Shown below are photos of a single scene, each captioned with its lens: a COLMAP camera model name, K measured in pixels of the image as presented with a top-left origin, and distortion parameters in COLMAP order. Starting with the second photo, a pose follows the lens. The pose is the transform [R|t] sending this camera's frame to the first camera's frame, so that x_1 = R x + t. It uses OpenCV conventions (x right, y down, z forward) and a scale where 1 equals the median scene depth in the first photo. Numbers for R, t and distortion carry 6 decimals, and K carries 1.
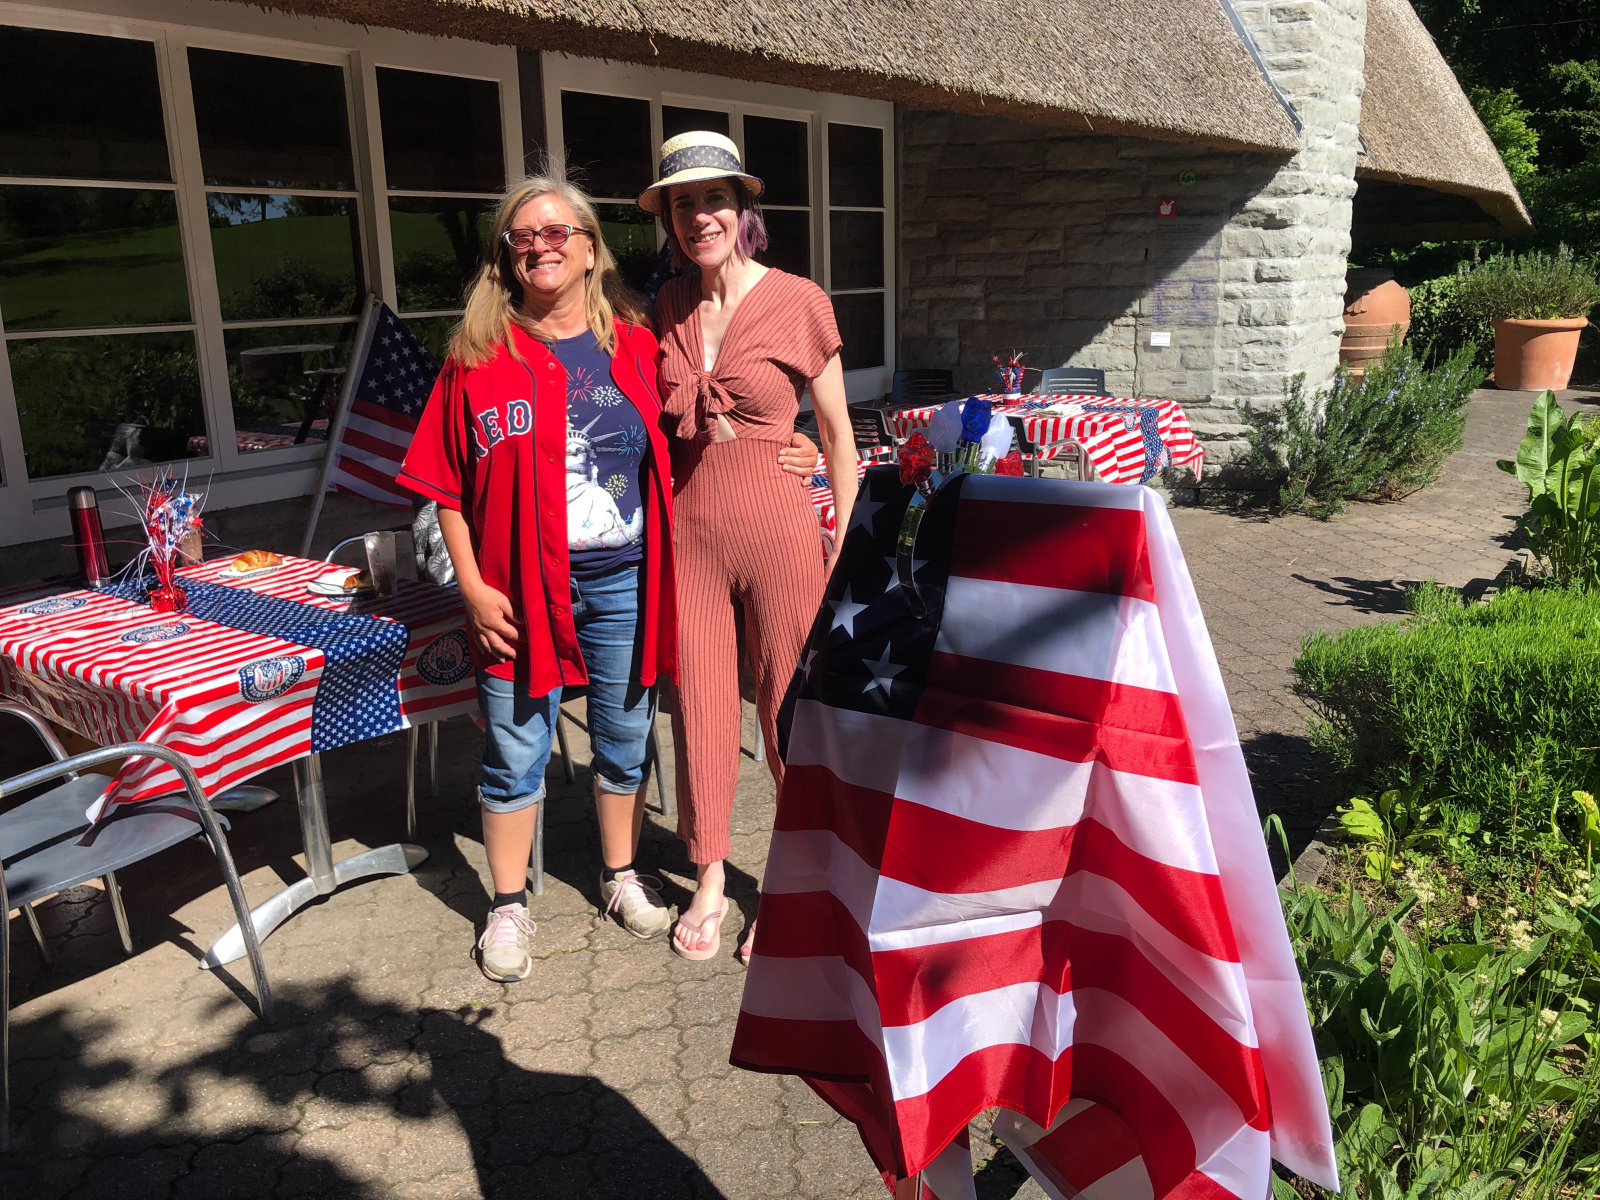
lens RADIAL K [[1293.1, 0, 800.0], [0, 1293.1, 600.0], [0, 0, 1]] dist [0.008124, -0.013126]
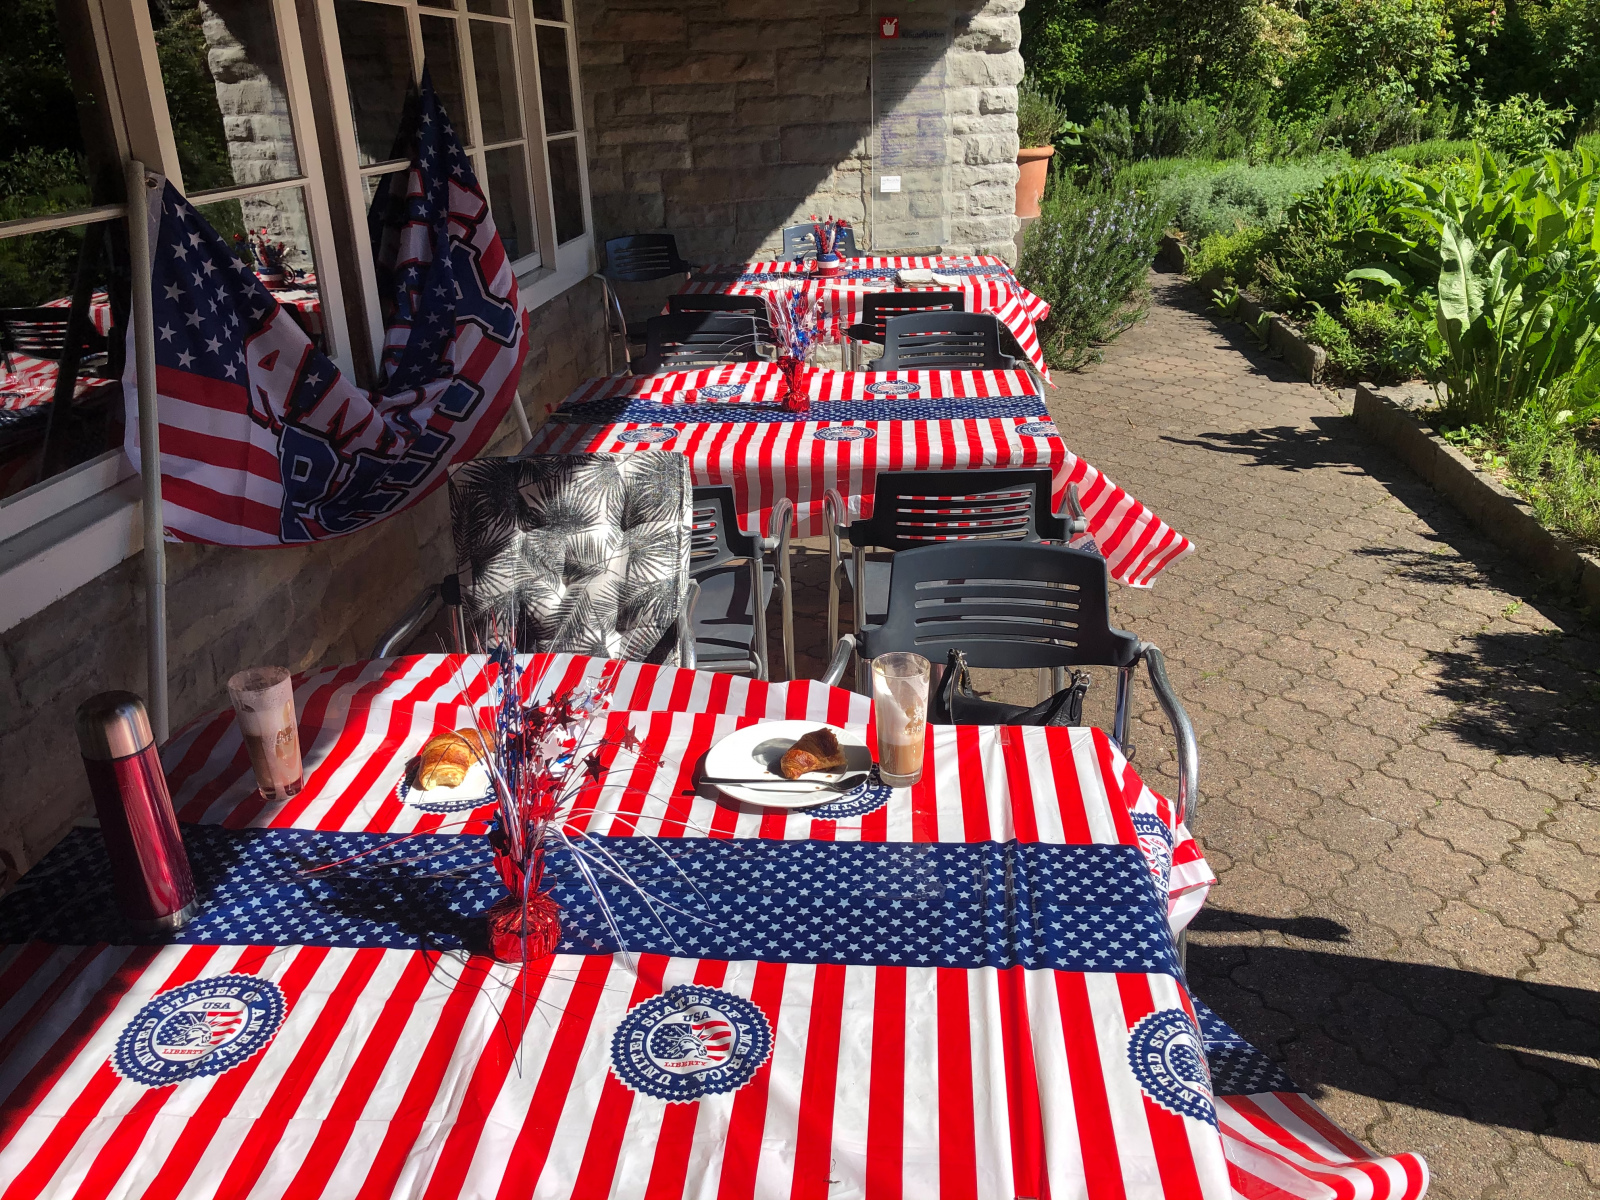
lens RADIAL K [[1293.1, 0, 800.0], [0, 1293.1, 600.0], [0, 0, 1]] dist [0.008124, -0.013126]
pose [[0.859234, -0.196126, 0.472495, -0.246714], [0.141824, 0.978713, 0.148344, -0.065086], [-0.491531, -0.060451, 0.868759, 0.253631]]
